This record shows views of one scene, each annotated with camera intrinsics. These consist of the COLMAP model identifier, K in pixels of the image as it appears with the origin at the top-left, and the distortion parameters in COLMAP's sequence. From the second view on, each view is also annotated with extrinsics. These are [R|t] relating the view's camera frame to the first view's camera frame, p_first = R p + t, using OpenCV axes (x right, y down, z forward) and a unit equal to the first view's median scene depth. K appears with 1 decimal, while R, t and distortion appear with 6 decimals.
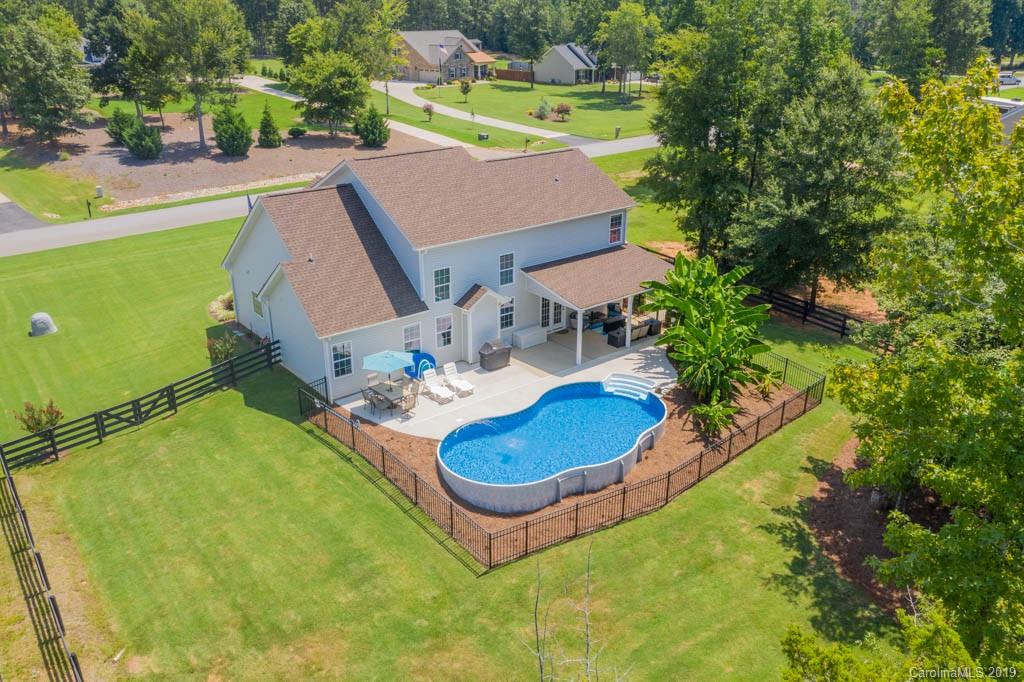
lens RADIAL K [[816.4, 0, 506.7], [0, 816.4, 340.8], [0, 0, 1]] dist [-0.011019, 0.004870]
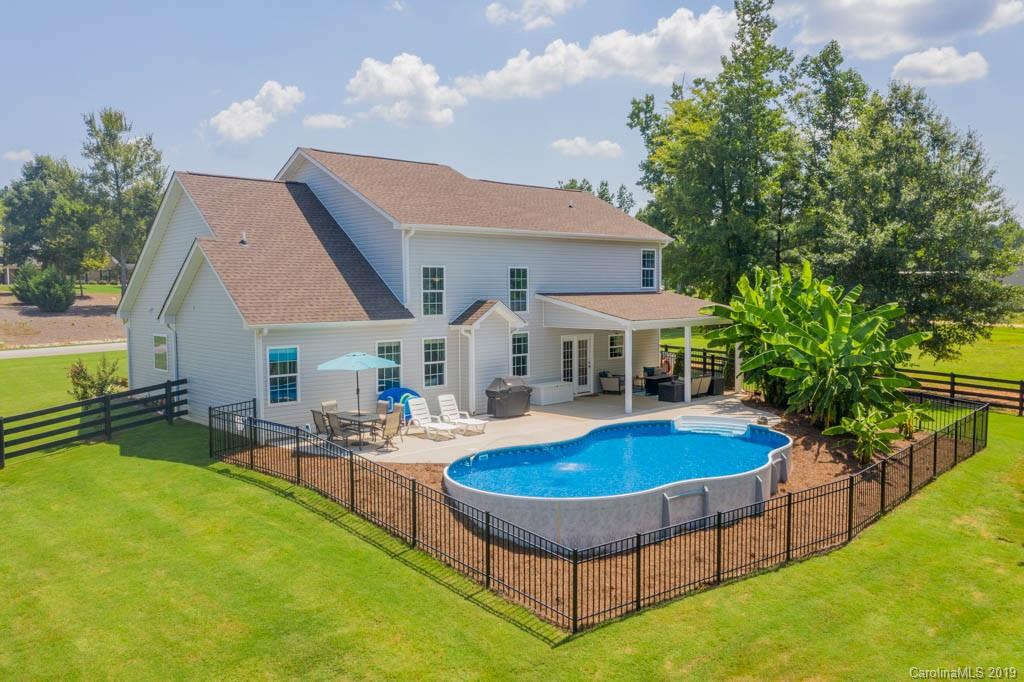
lens RADIAL K [[816.4, 0, 506.7], [0, 816.4, 340.8], [0, 0, 1]] dist [-0.011019, 0.004870]
pose [[0.996929, -0.012817, 0.077260, -0.077272], [0.036592, 0.948445, -0.314824, 0.210864], [-0.069242, 0.316684, 0.946001, 0.380821]]
